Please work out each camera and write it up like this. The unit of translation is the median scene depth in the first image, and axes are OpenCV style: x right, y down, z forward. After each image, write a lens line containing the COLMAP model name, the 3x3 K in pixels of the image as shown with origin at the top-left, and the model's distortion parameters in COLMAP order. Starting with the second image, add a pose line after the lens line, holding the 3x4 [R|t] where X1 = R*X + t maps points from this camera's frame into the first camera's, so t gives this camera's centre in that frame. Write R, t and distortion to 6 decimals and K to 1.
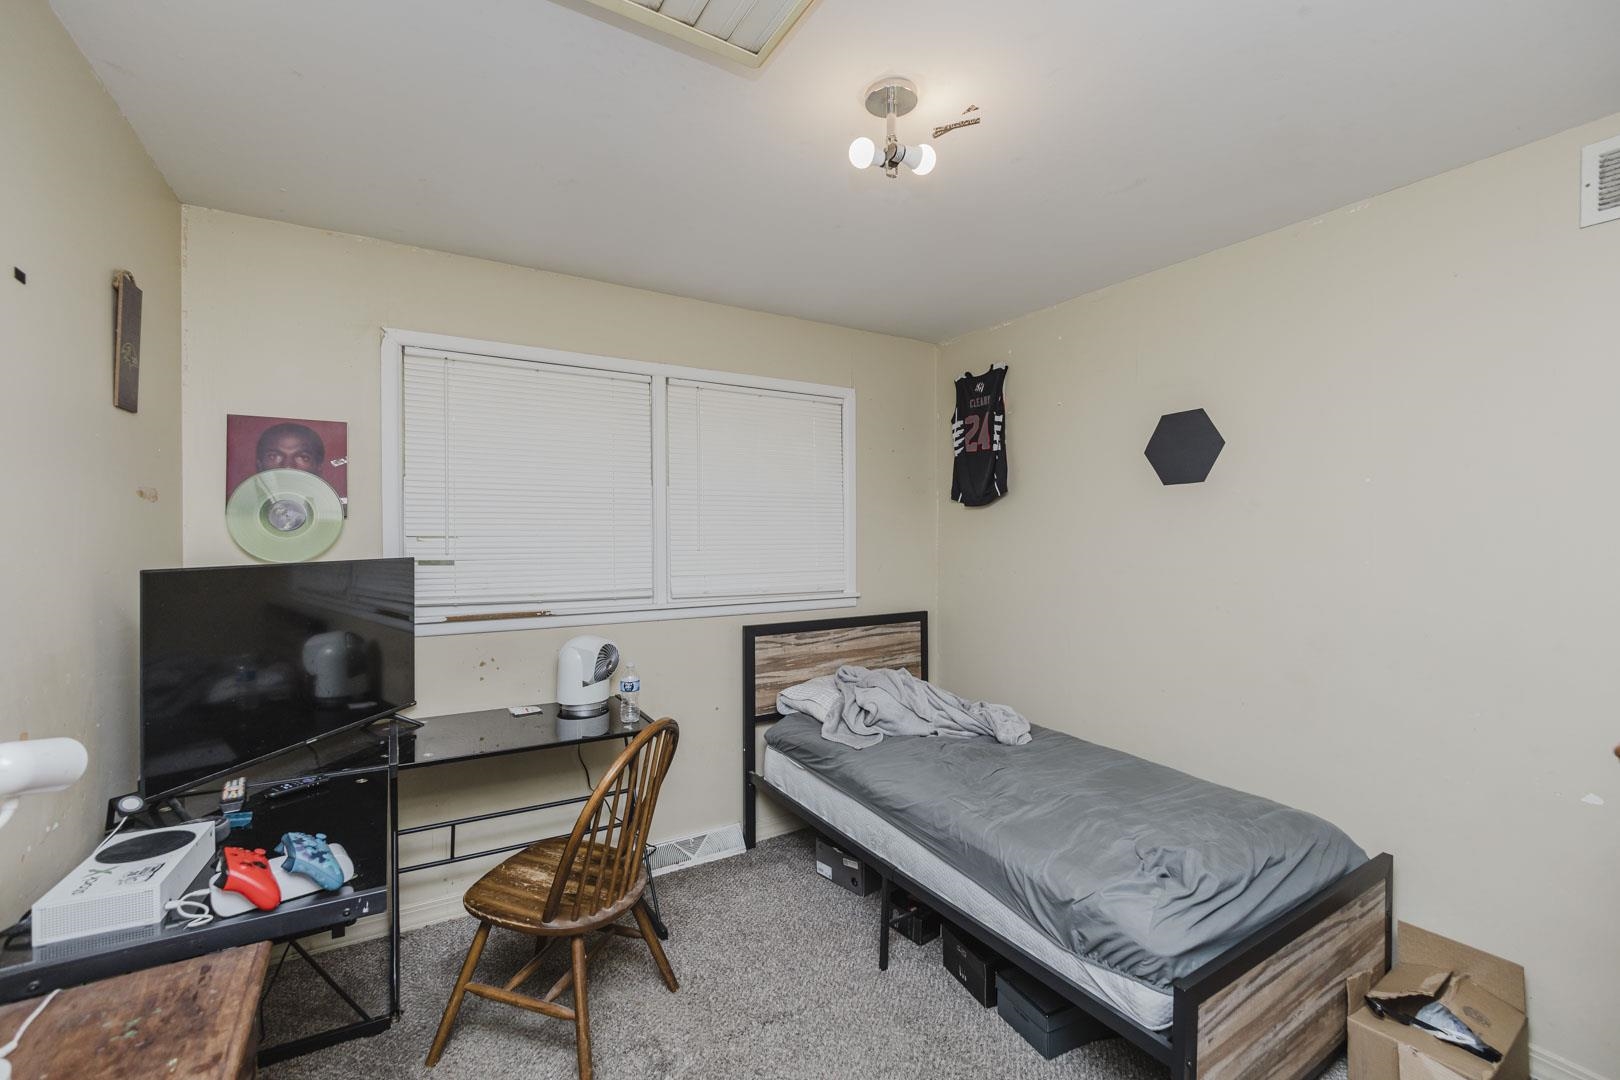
lens RADIAL K [[691.4, 0, 809.9], [0, 691.4, 537.0], [0, 0, 1]] dist [-0.014481, -0.000755]
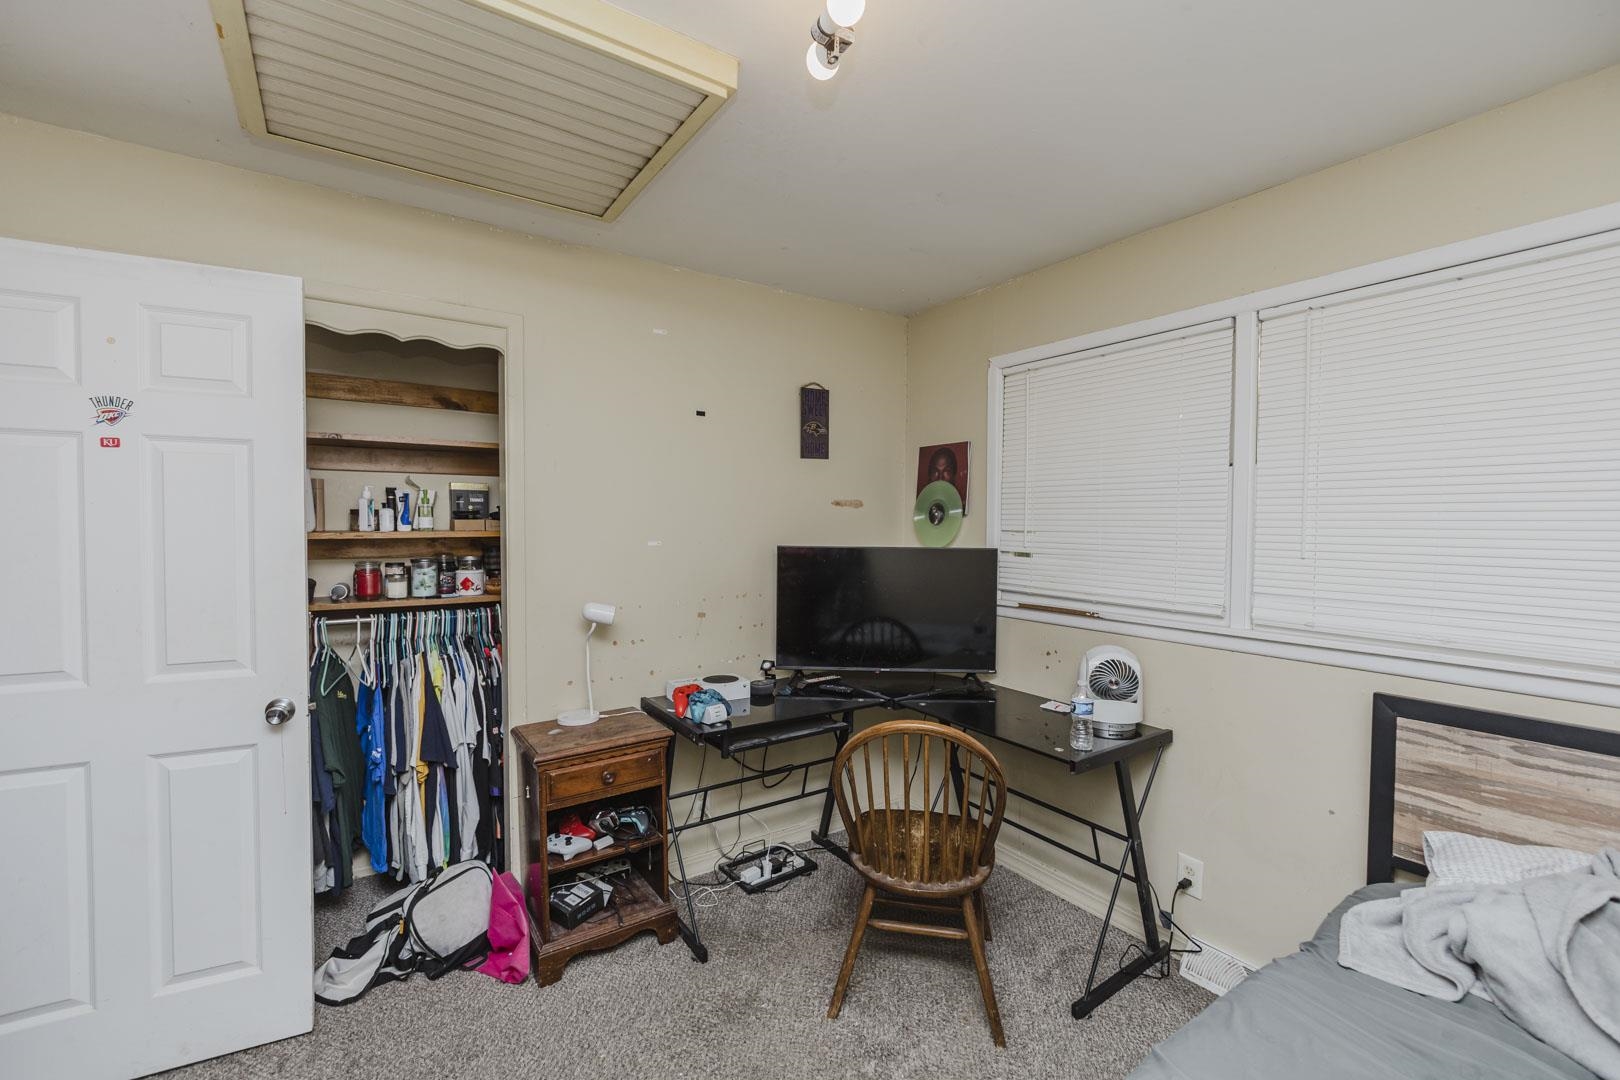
lens RADIAL K [[691.4, 0, 809.9], [0, 691.4, 537.0], [0, 0, 1]] dist [-0.014481, -0.000755]
pose [[0.035502, 0.023824, -0.999086, 0.507454], [-0.013075, 0.999641, 0.023373, -0.011411], [0.999284, 0.012233, 0.035801, 0.545588]]
